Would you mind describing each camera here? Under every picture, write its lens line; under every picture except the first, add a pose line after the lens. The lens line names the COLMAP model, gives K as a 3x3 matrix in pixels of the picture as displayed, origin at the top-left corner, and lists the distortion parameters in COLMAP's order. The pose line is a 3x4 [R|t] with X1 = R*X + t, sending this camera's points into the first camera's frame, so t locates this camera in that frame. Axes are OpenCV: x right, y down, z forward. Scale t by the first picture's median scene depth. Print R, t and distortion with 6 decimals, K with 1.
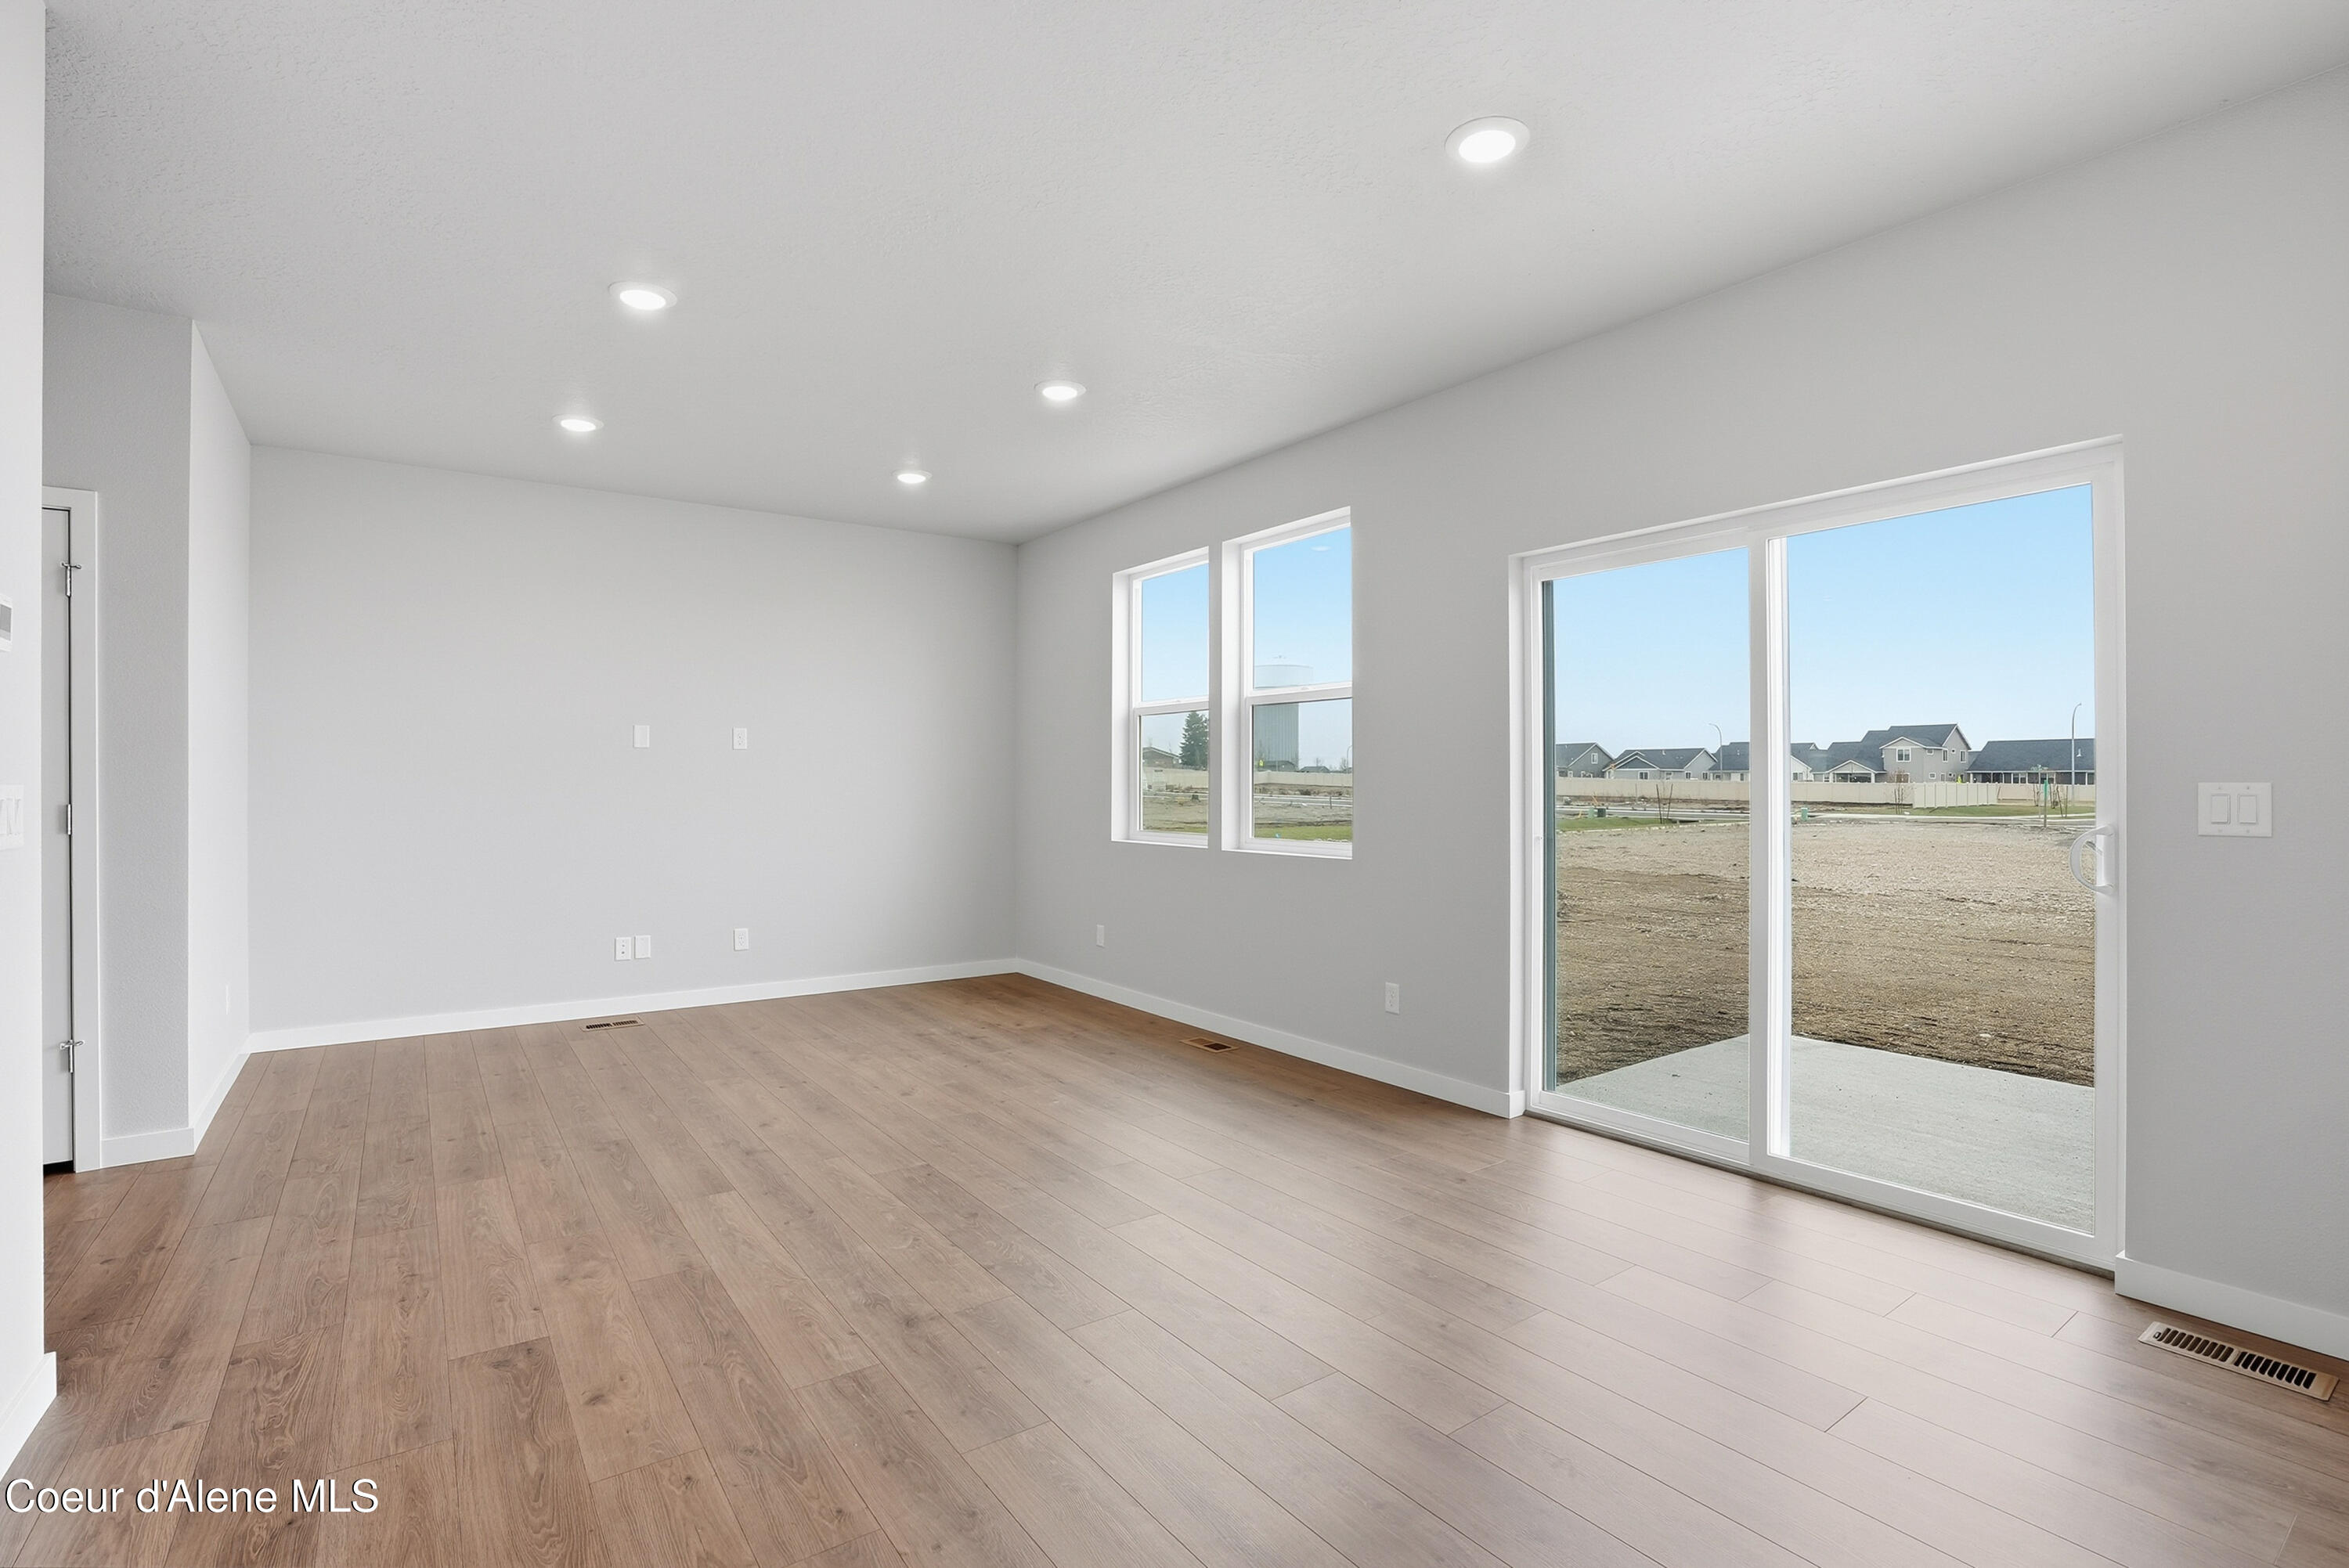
lens RADIAL K [[1098.7, 0, 1177.2], [0, 1098.7, 773.9], [0, 0, 1]] dist [-0.058487, 0.014178]
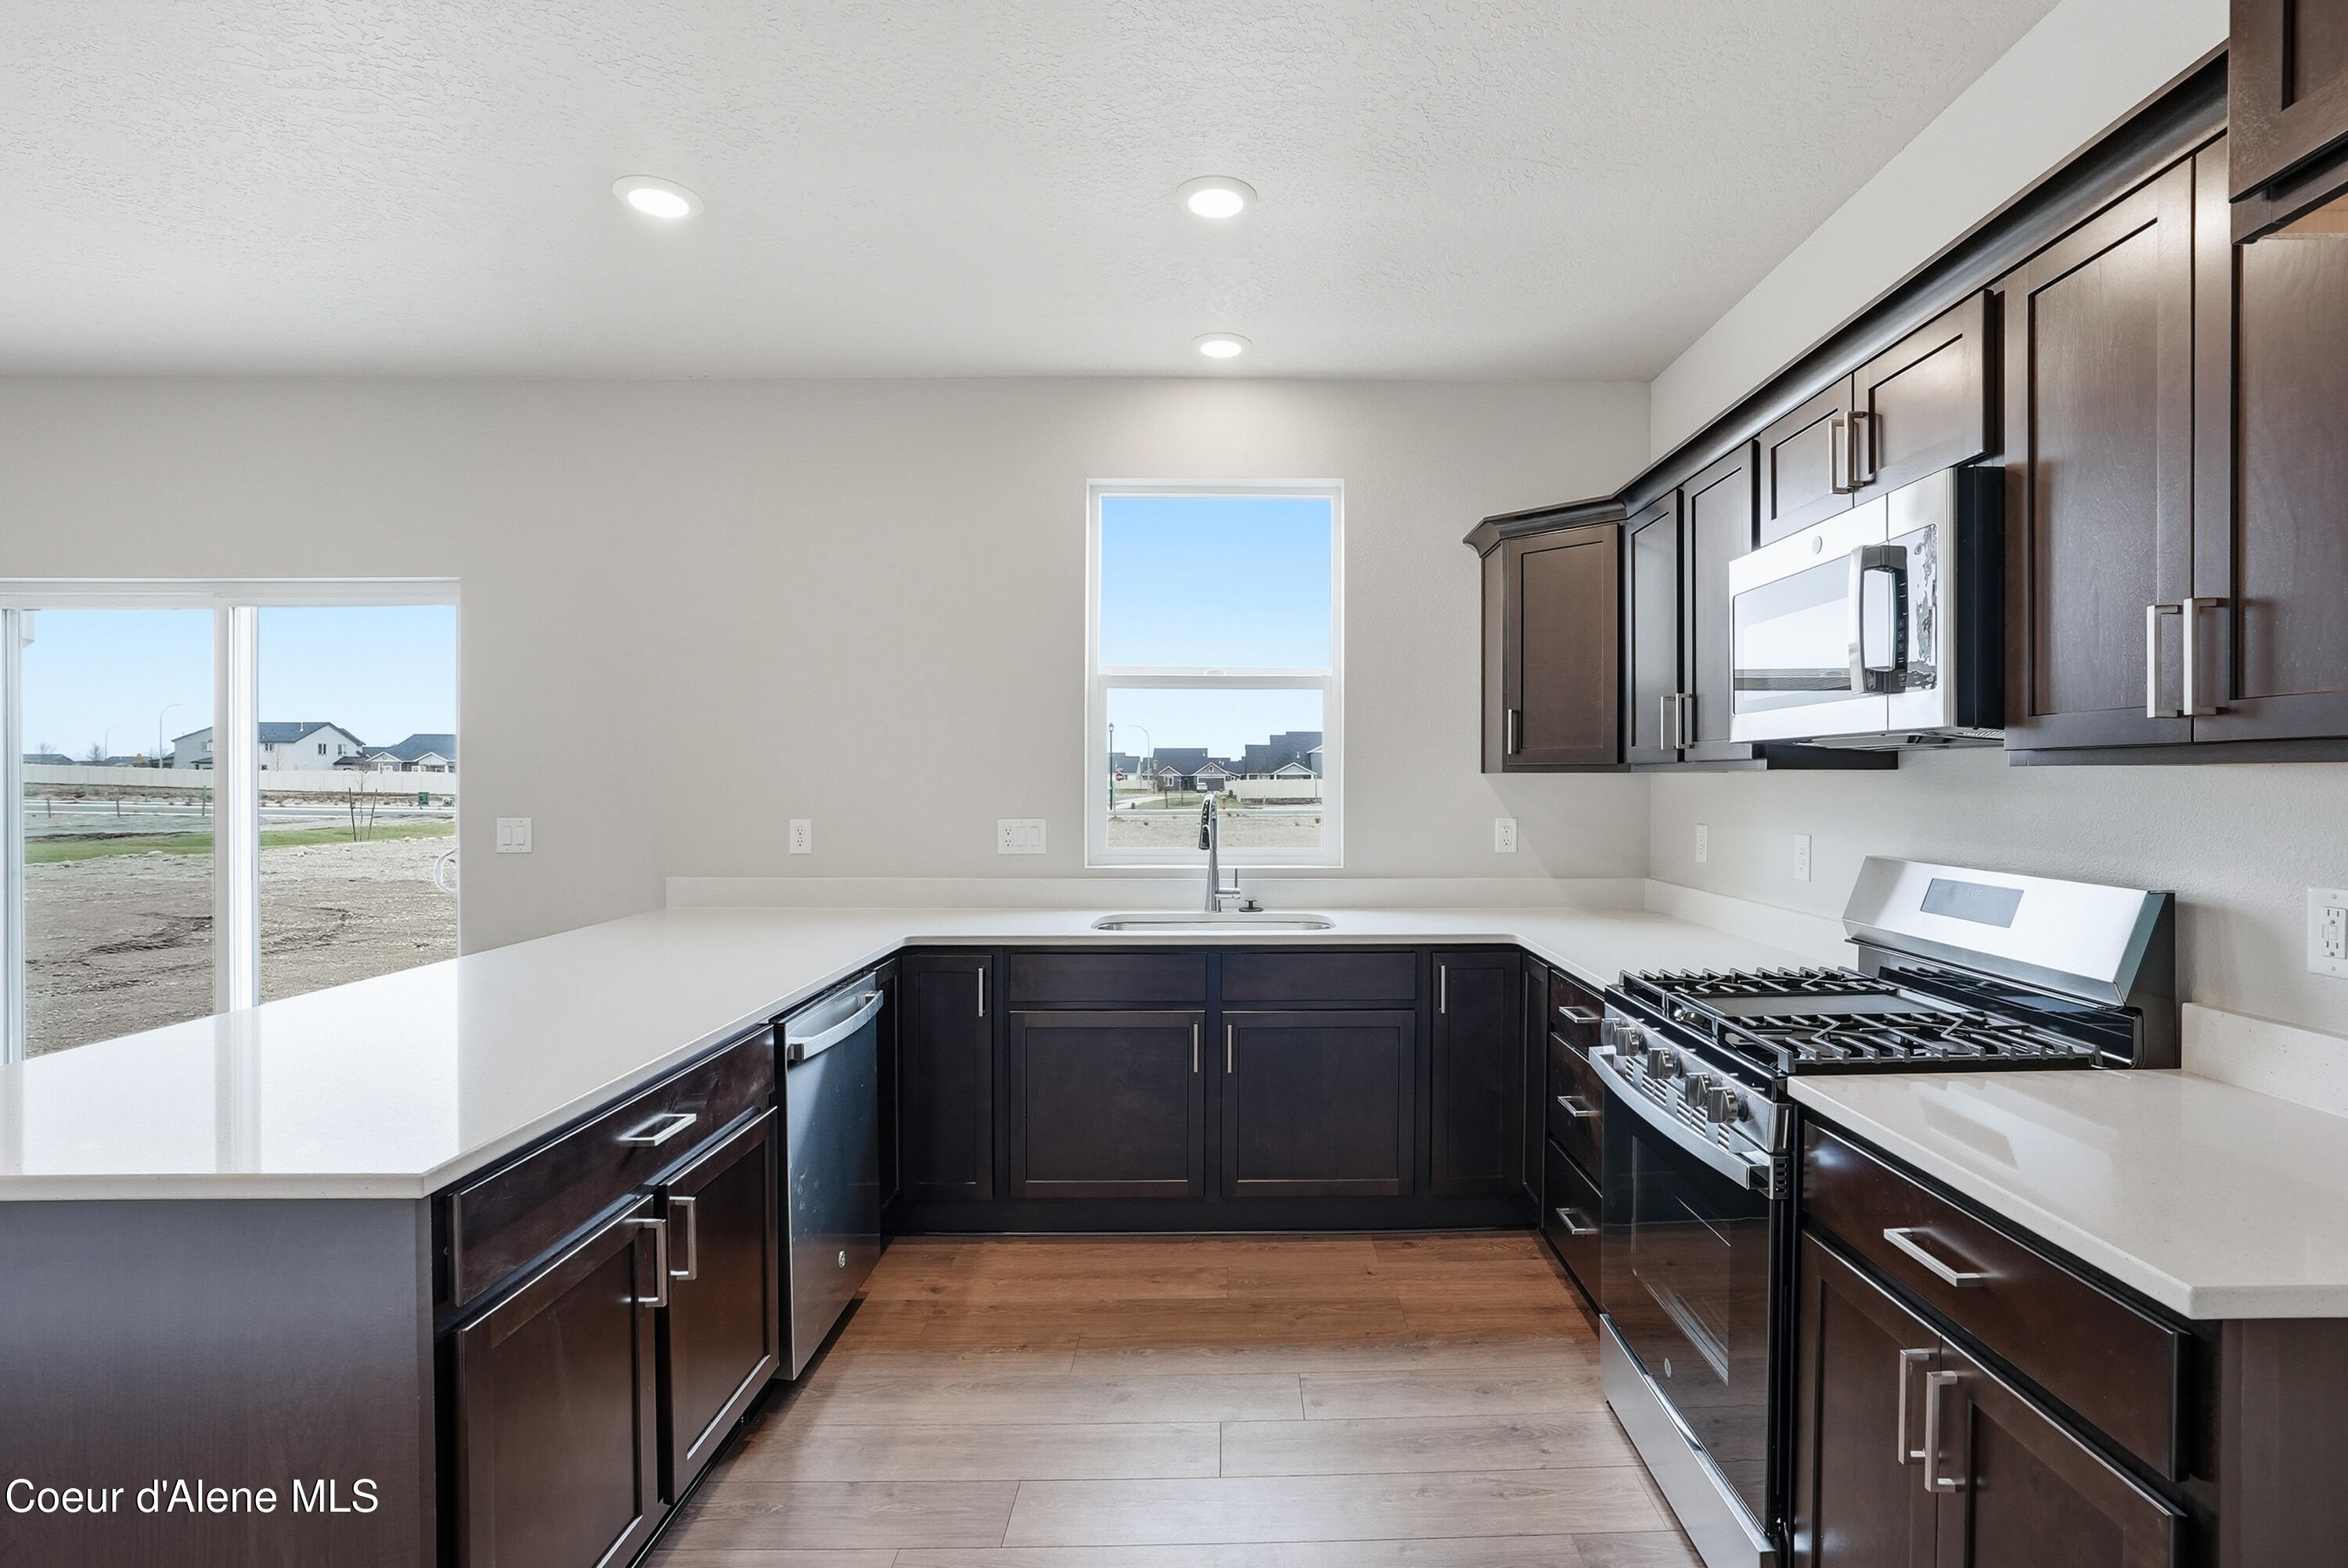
lens RADIAL K [[1098.2, 0, 1269.8], [0, 1098.2, 783.4], [0, 0, 1]] dist [-0.058487, 0.014178]
pose [[0.556284, -0.000999, 0.830992, 0.187925], [-0.009634, 0.999924, 0.007651, -0.039336], [-0.830936, -0.012262, 0.556232, -0.477947]]
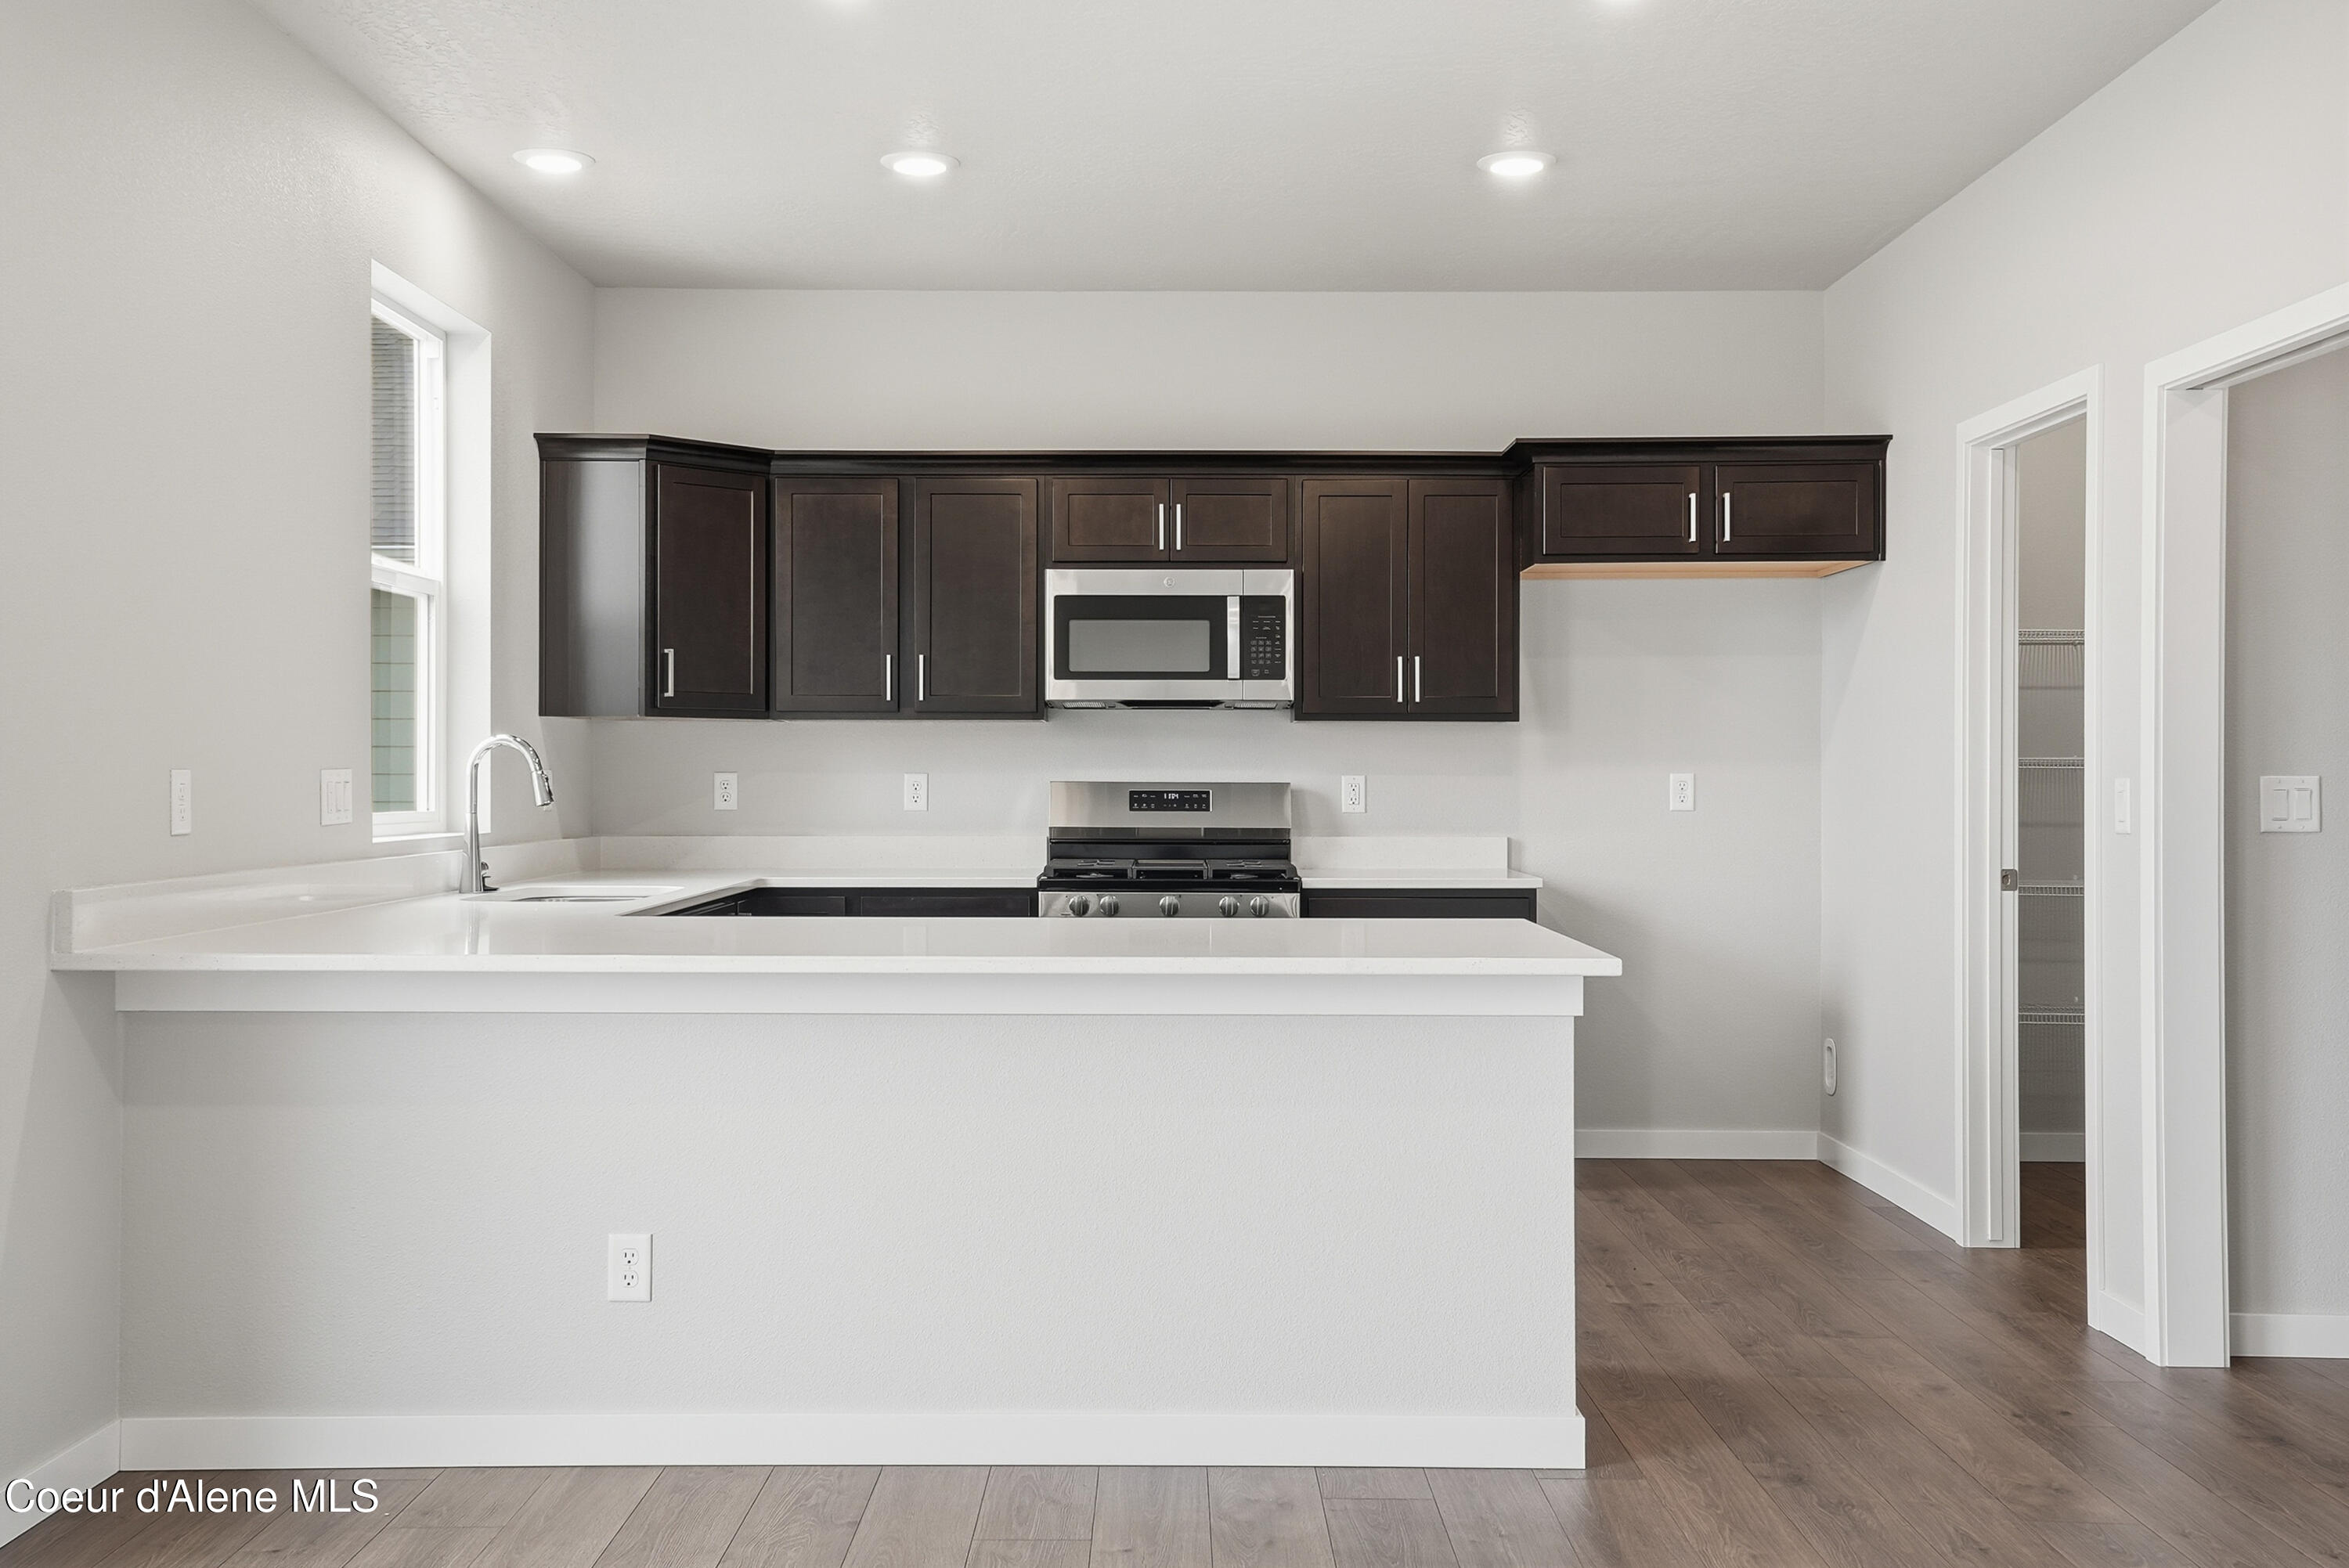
lens RADIAL K [[2269.3, 0, 1164.6], [0, 2269.3, 774.5], [0, 0, 1]] dist [0.067278, 0.000000]
pose [[-0.810563, -0.001883, 0.585649, -0.258768], [-0.007451, 0.999947, -0.007097, 0.008595], [-0.585604, -0.010116, -0.810534, 0.986830]]
